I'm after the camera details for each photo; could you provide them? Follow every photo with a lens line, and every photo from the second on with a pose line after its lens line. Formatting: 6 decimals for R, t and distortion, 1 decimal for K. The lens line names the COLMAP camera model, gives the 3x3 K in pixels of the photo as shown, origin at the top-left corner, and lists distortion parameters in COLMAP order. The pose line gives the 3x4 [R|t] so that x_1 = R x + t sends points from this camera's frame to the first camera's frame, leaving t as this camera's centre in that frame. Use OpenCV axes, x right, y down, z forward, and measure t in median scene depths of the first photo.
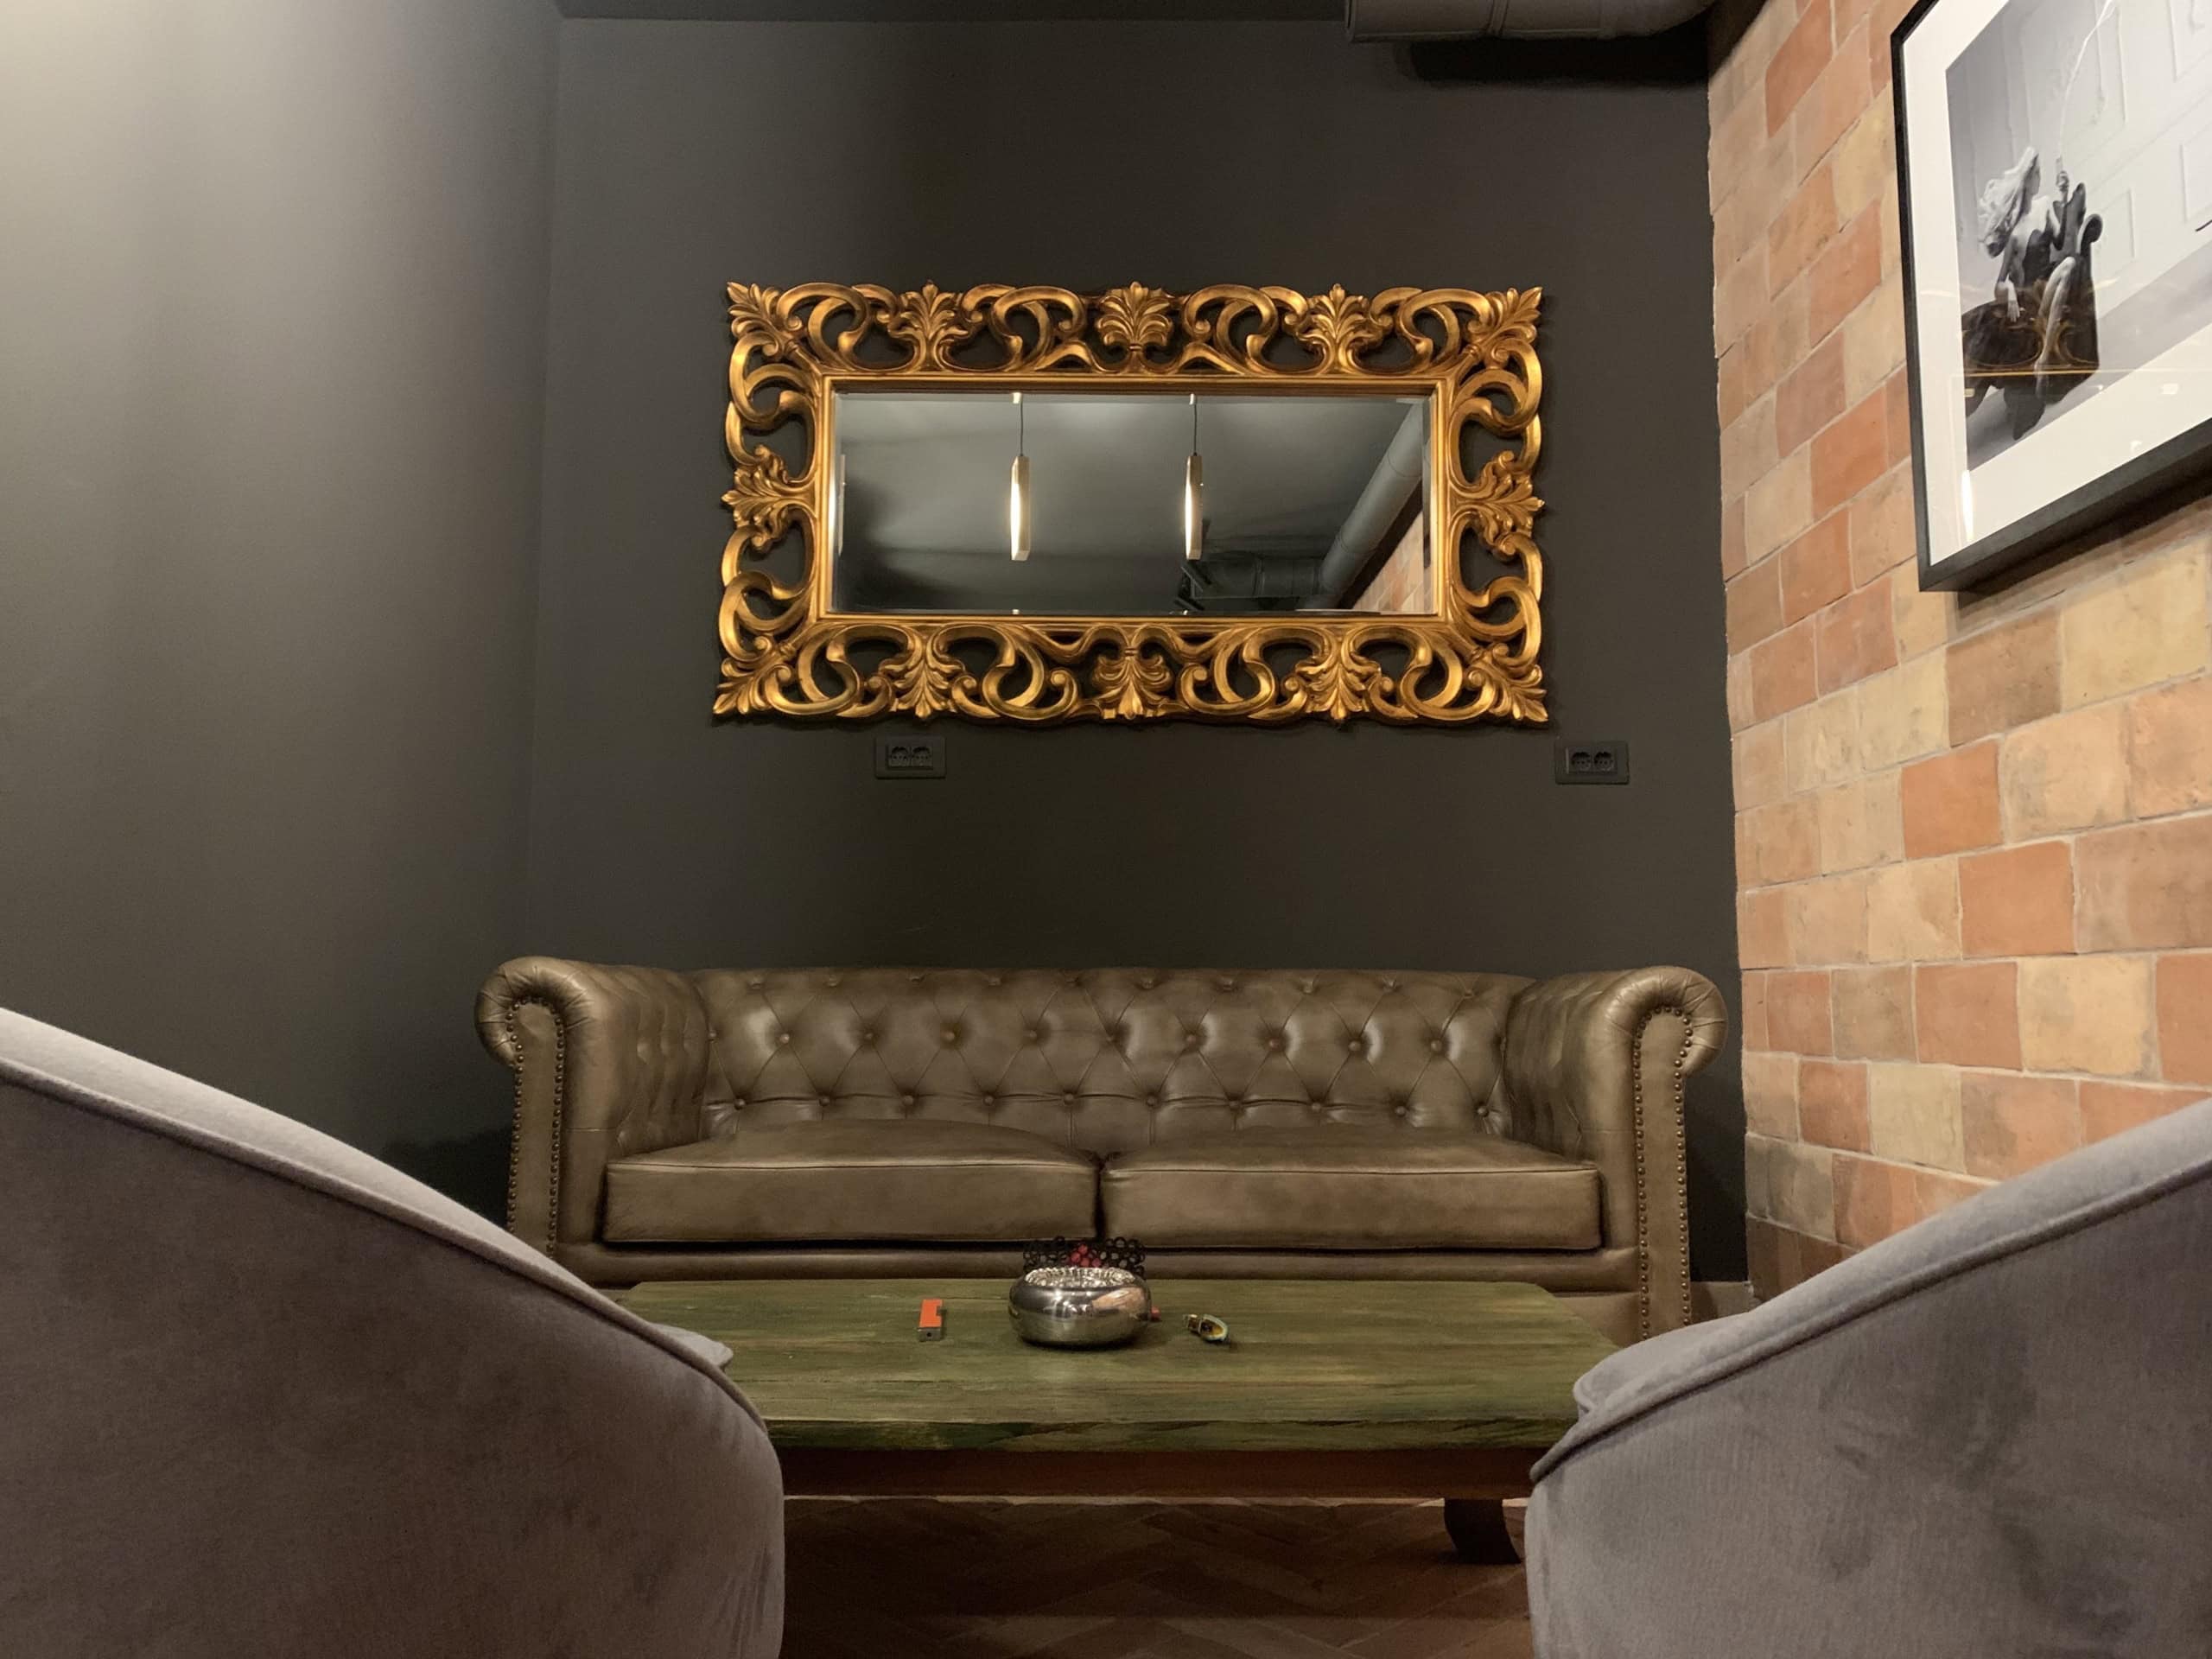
lens RADIAL K [[1701.6, 0, 1103.9], [0, 1701.6, 830.7], [0, 0, 1]] dist [0.007728, -0.001450]
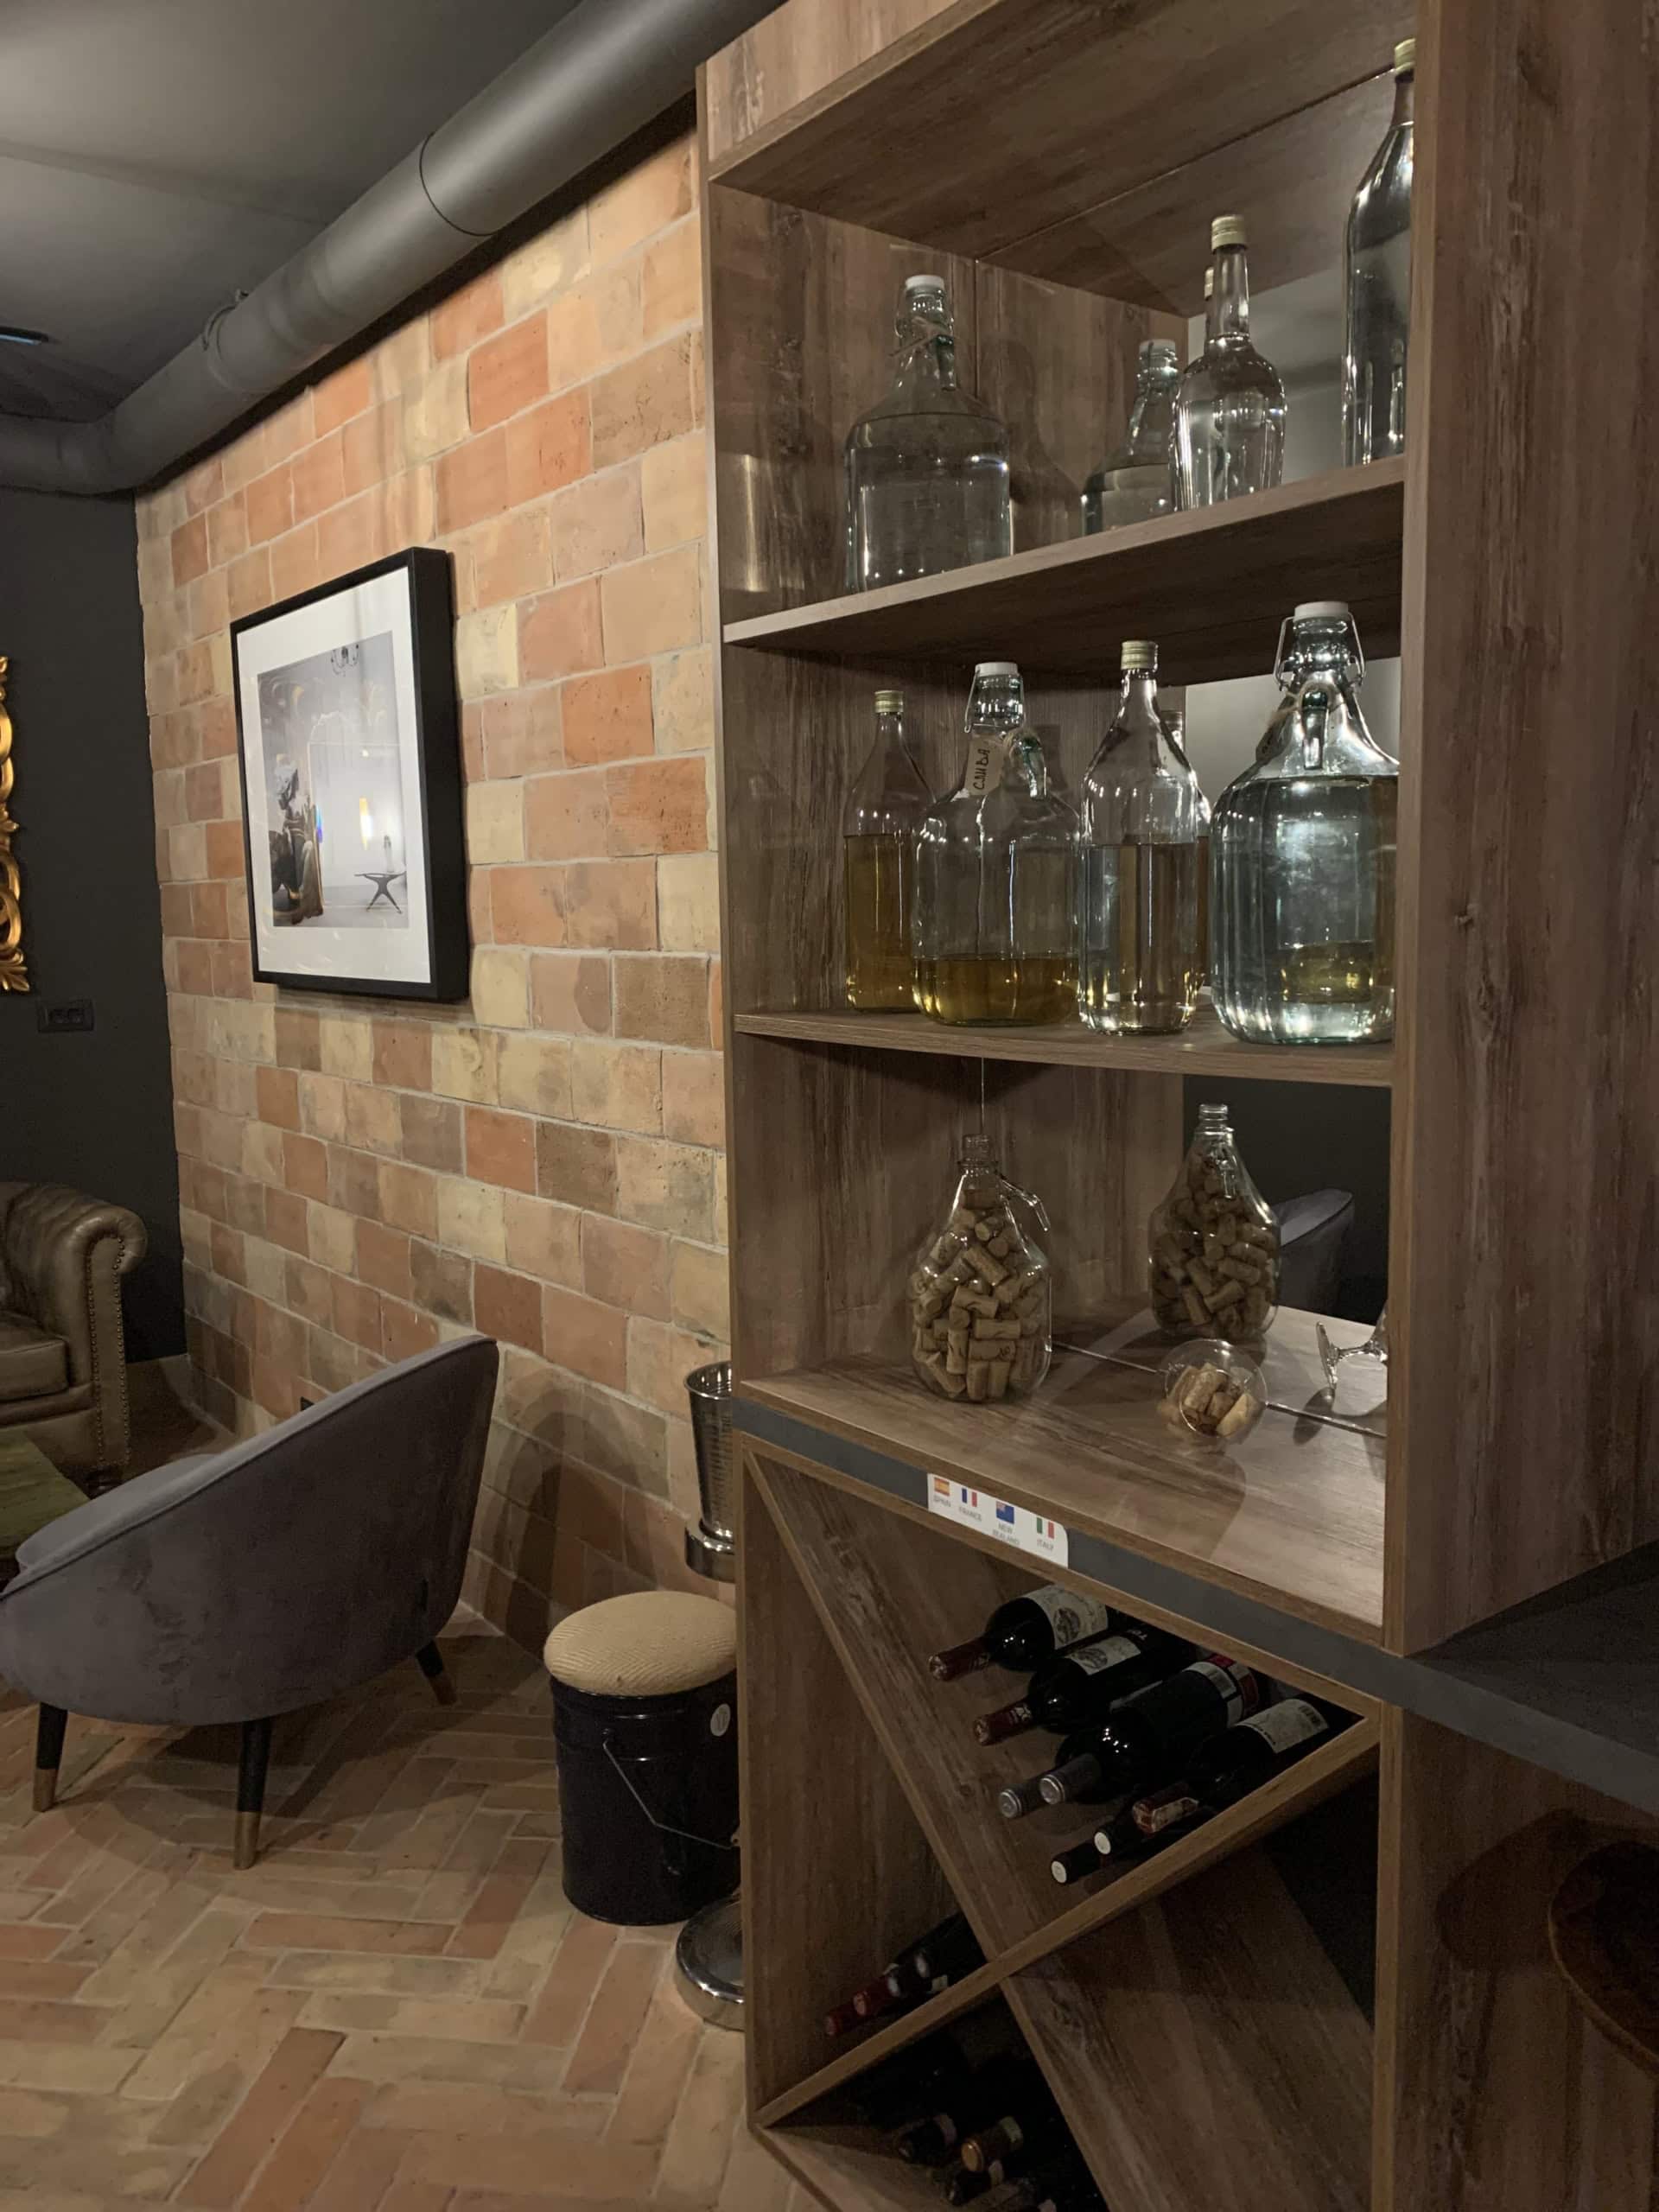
lens RADIAL K [[1701.6, 0, 827.0], [0, 1701.6, 1103.1], [0, 0, 1]] dist [0.007728, -0.001450]
pose [[0.792960, -0.087920, 0.602897, -0.089087], [-0.044337, 0.978583, 0.201020, -0.366043], [-0.607659, -0.186132, 0.772079, -0.623080]]
